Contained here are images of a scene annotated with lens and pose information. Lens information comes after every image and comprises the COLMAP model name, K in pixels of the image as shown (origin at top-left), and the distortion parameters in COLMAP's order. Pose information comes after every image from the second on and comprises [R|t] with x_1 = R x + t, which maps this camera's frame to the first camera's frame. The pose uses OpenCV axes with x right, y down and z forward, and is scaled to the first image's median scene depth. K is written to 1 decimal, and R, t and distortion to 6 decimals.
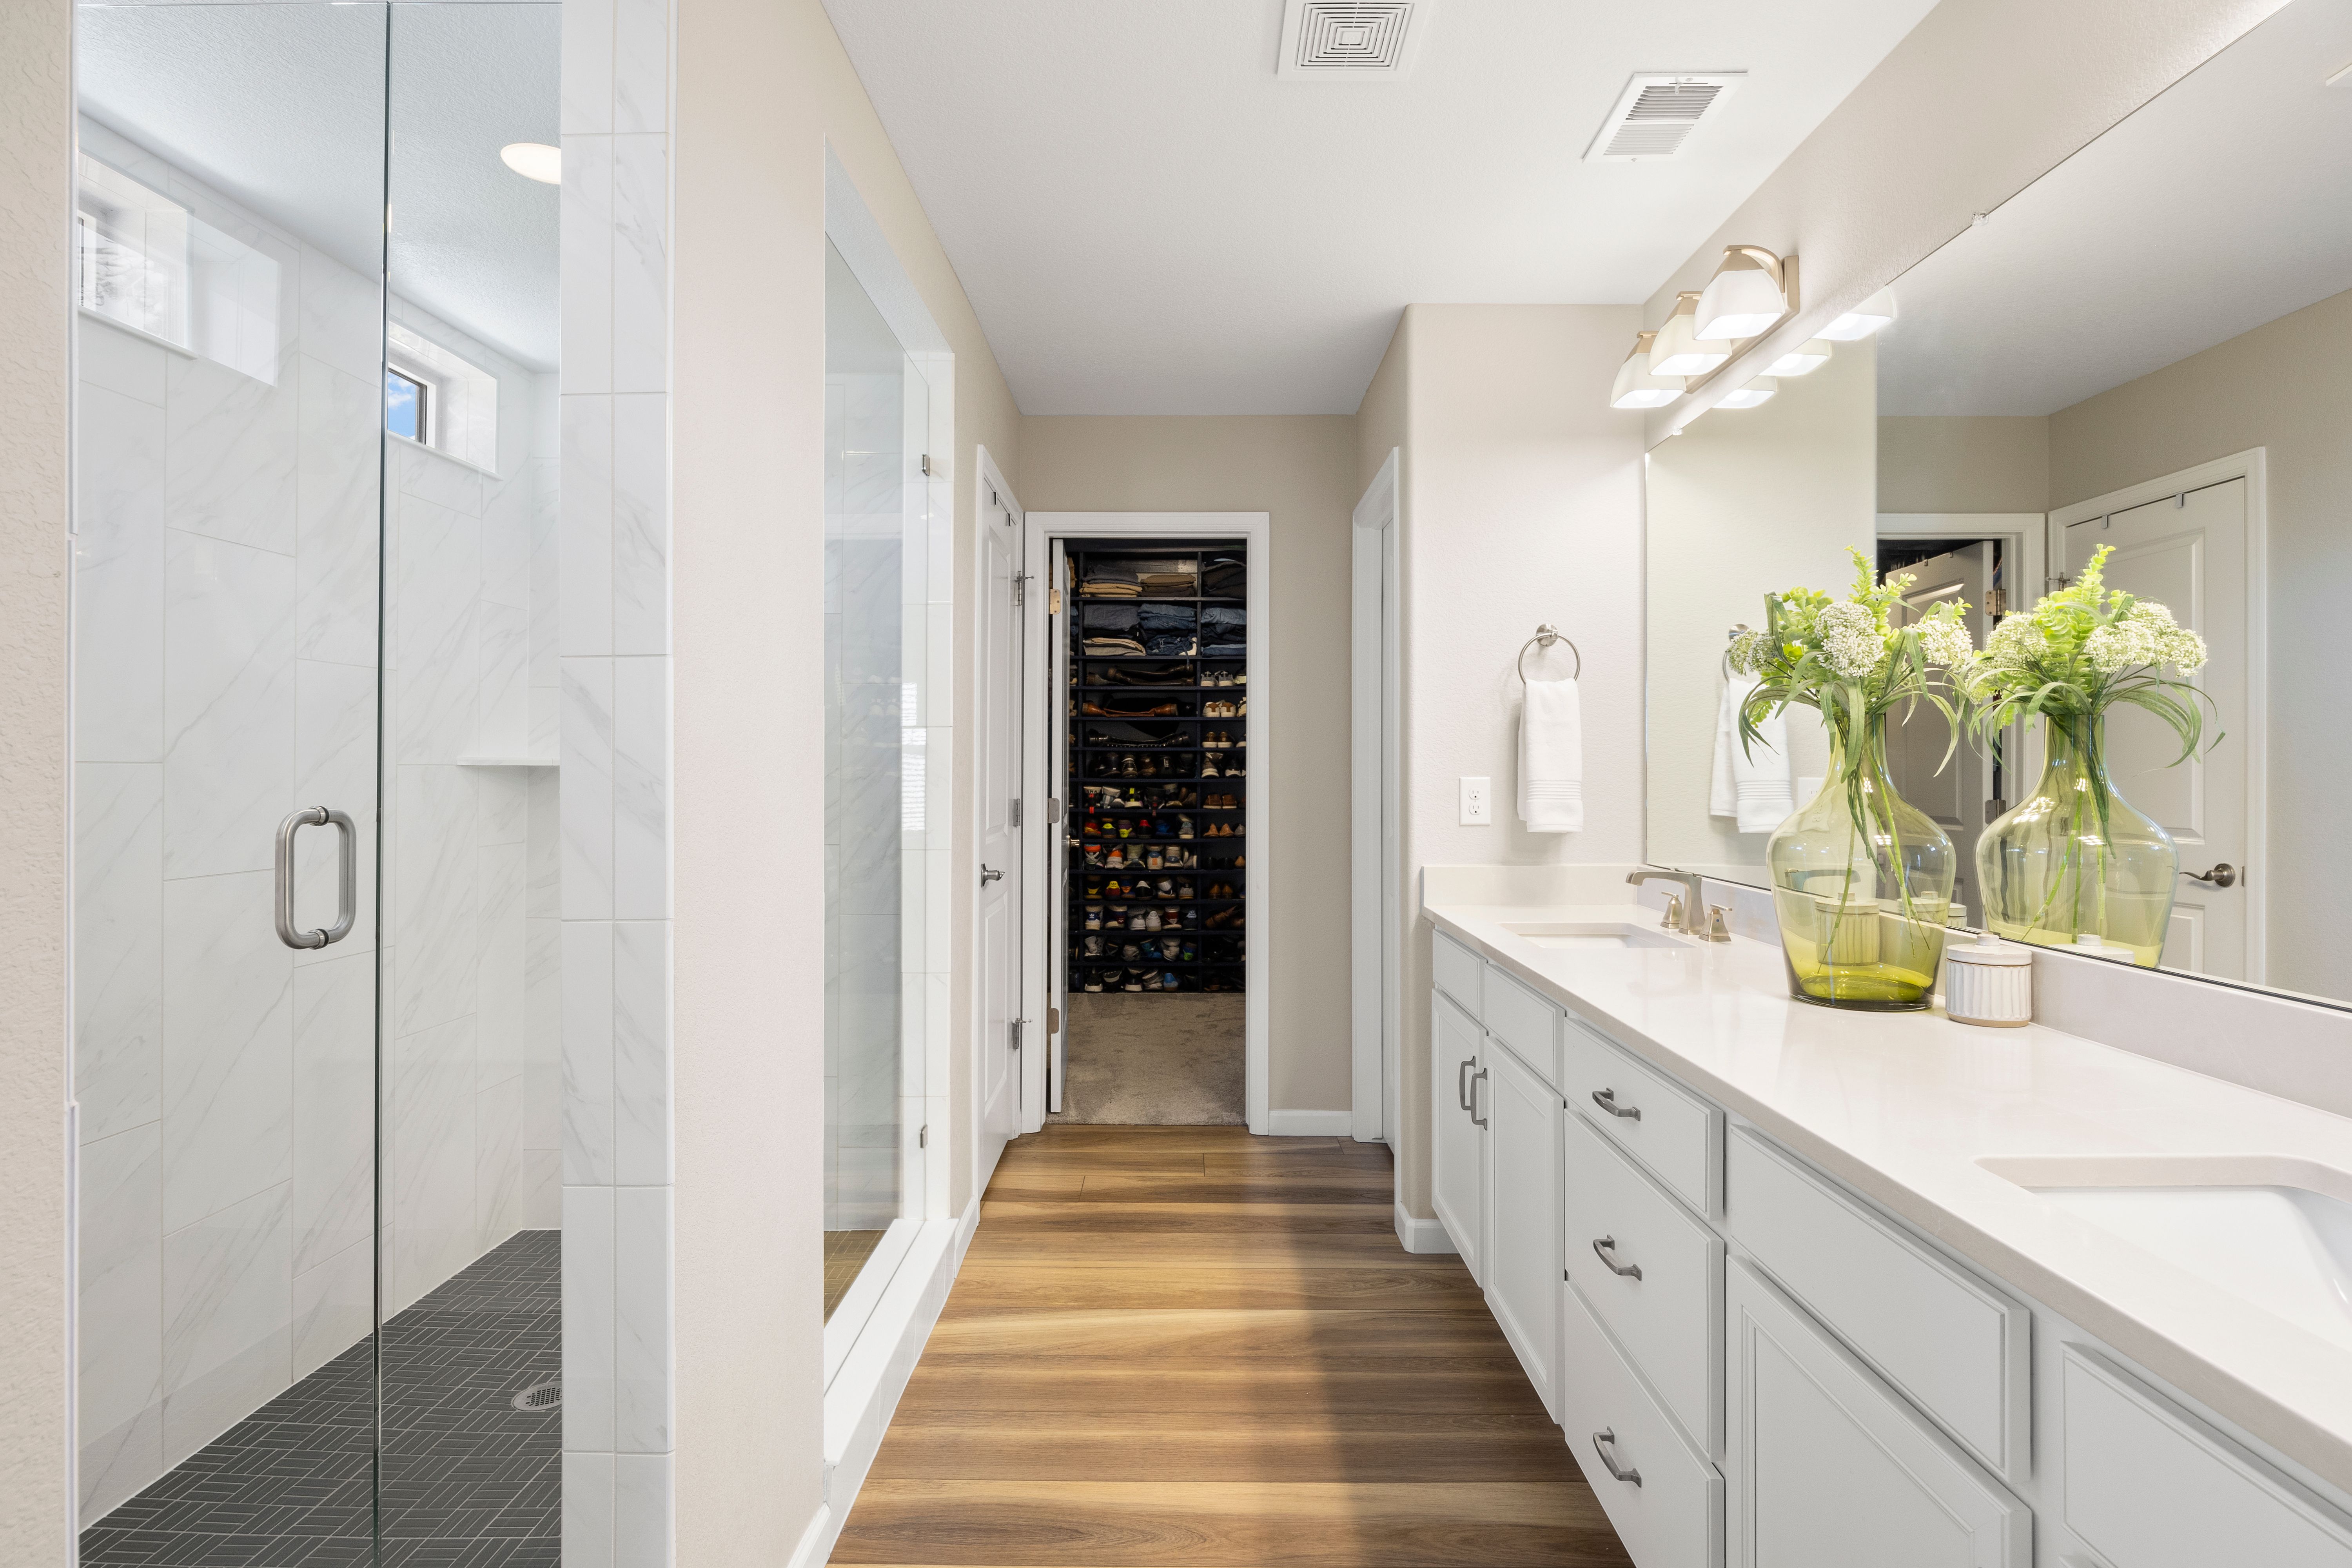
lens RADIAL K [[1225.5, 0, 1179.2], [0, 1225.5, 763.8], [0, 0, 1]] dist [-0.002888, 0.004662]
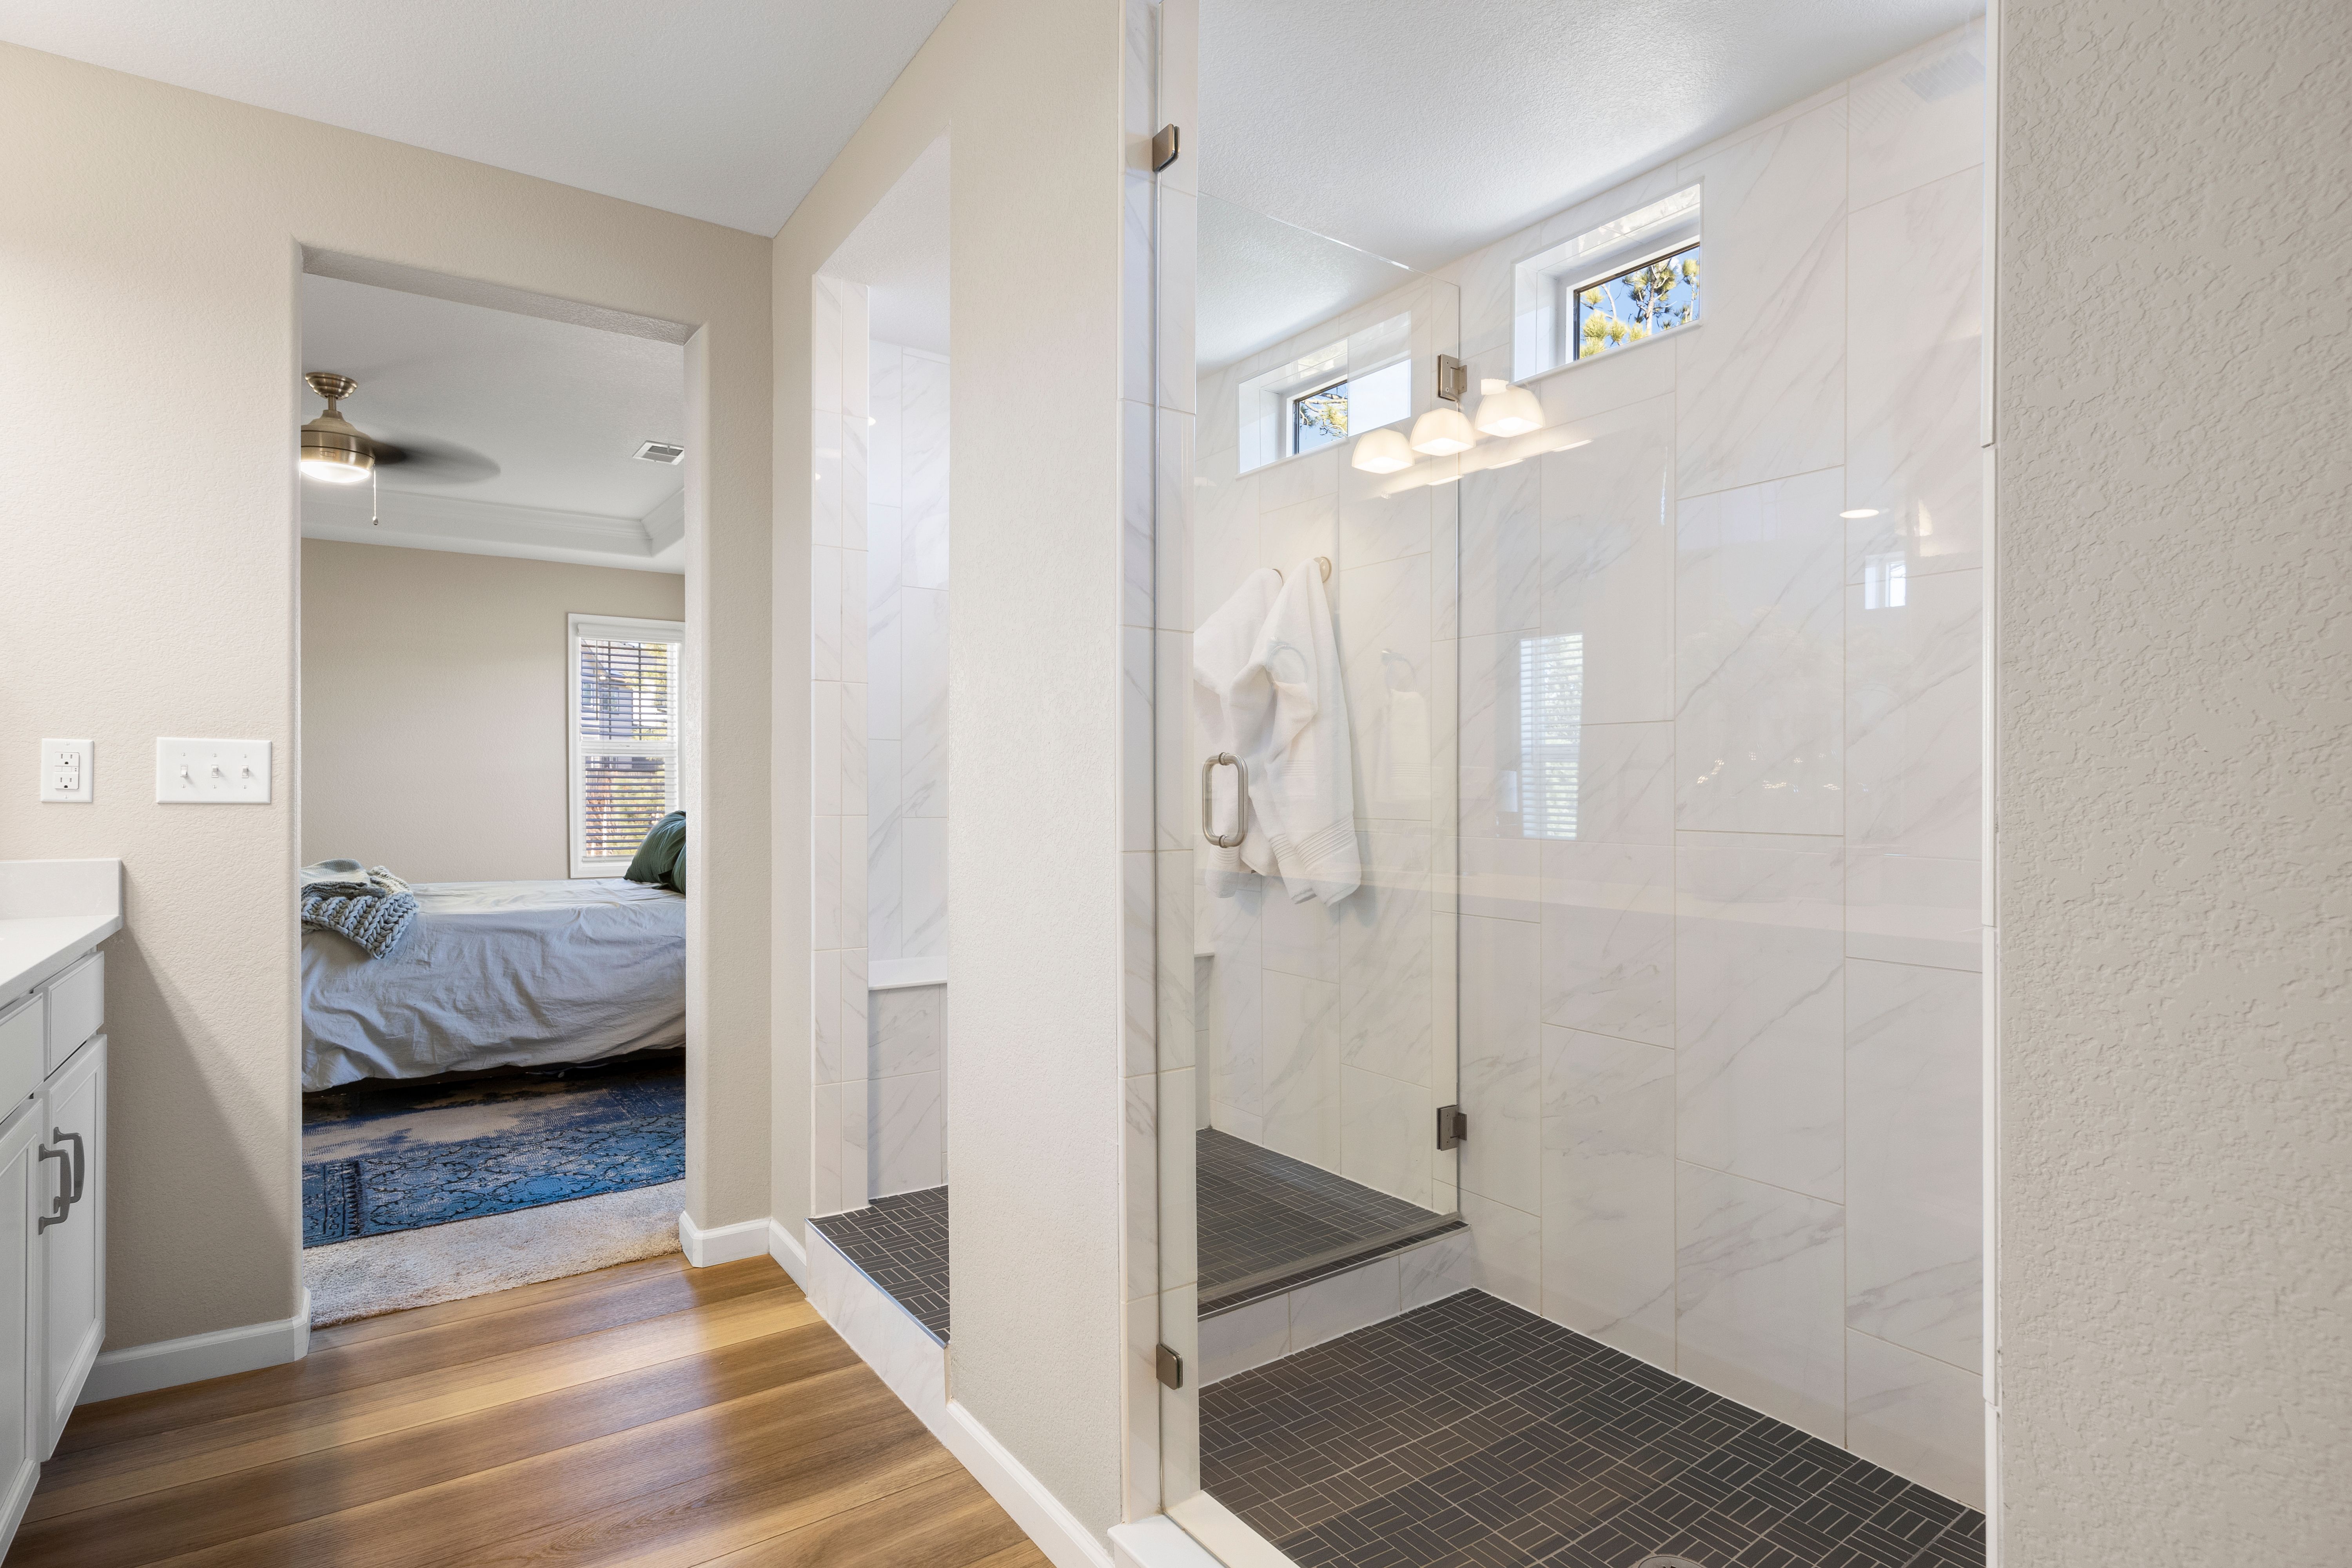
lens RADIAL K [[1210.5, 0, 1190.8], [0, 1210.5, 797.0], [0, 0, 1]] dist [-0.004257, 0.004157]
pose [[-0.811885, 0.005026, -0.583796, 0.102234], [0.000855, 0.999972, 0.007420, 0.042208], [0.583817, 0.005525, -0.811867, 1.170043]]
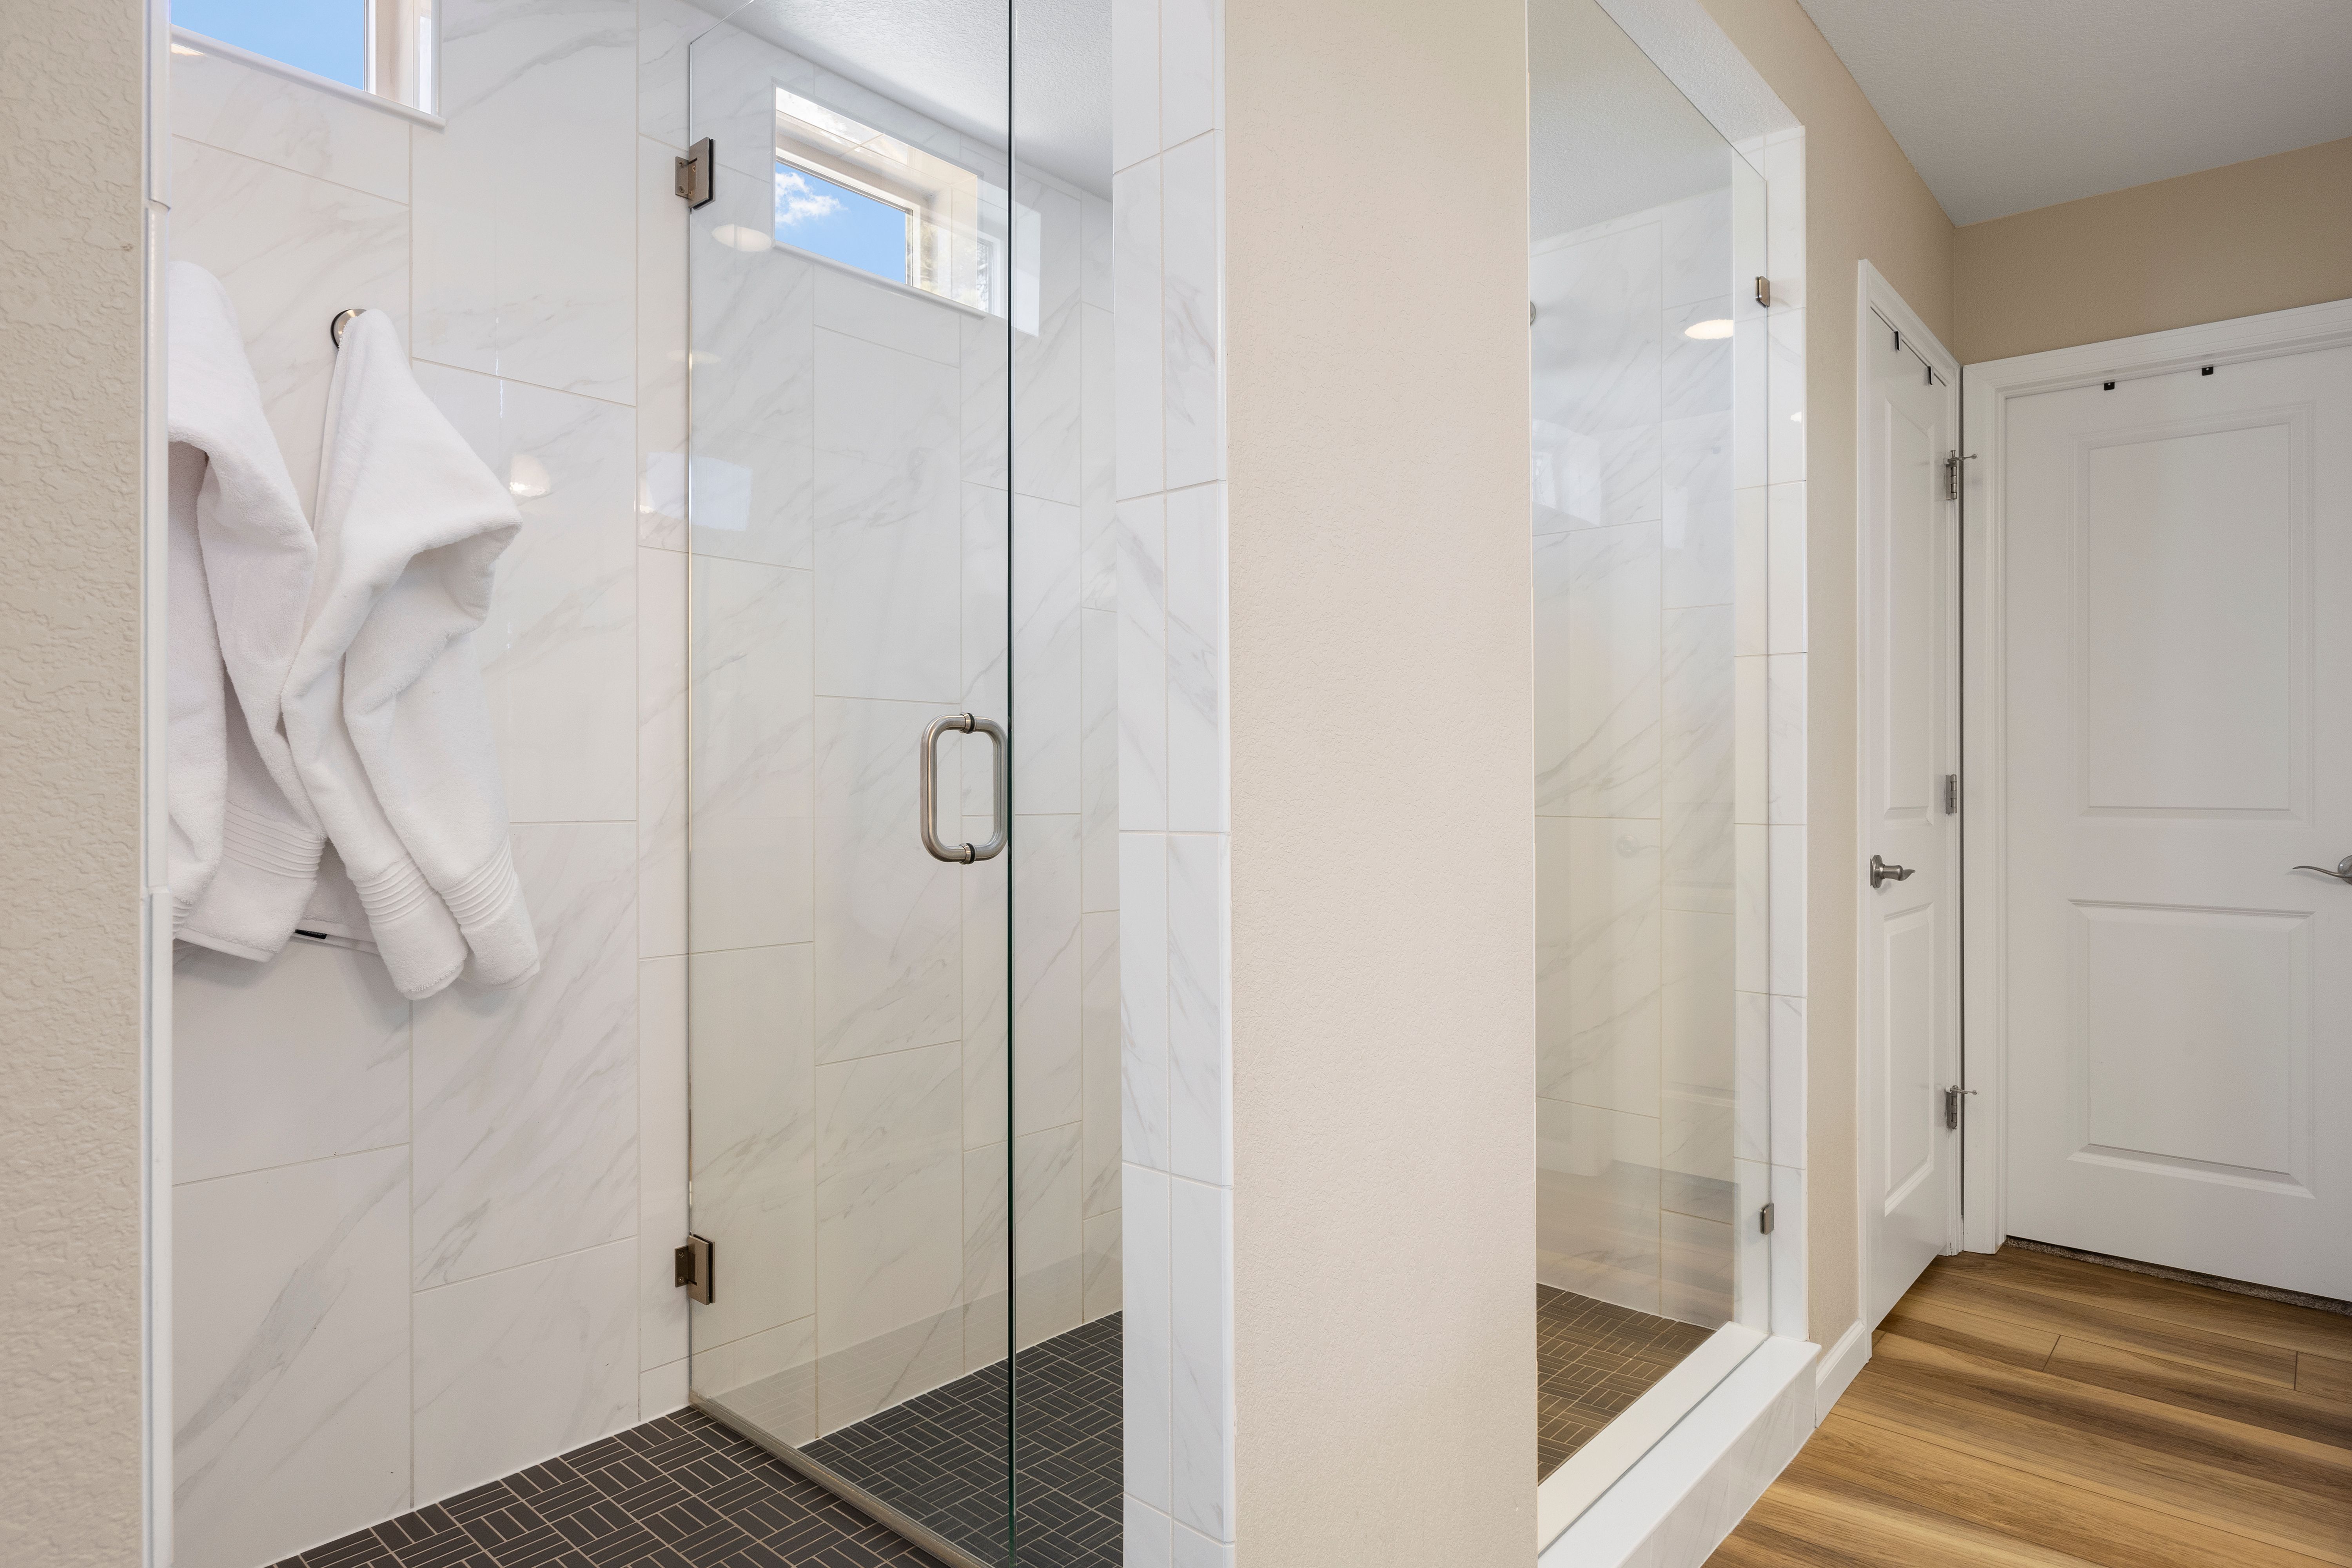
lens RADIAL K [[1335.4, 0, 1178.6], [0, 1335.4, 777.3], [0, 0, 1]] dist [0.000934, 0.002479]
pose [[0.756924, 0.000123, -0.653503, 0.048659], [-0.002074, 0.999995, -0.002214, 0.046495], [0.653500, 0.003031, 0.756920, 0.178158]]
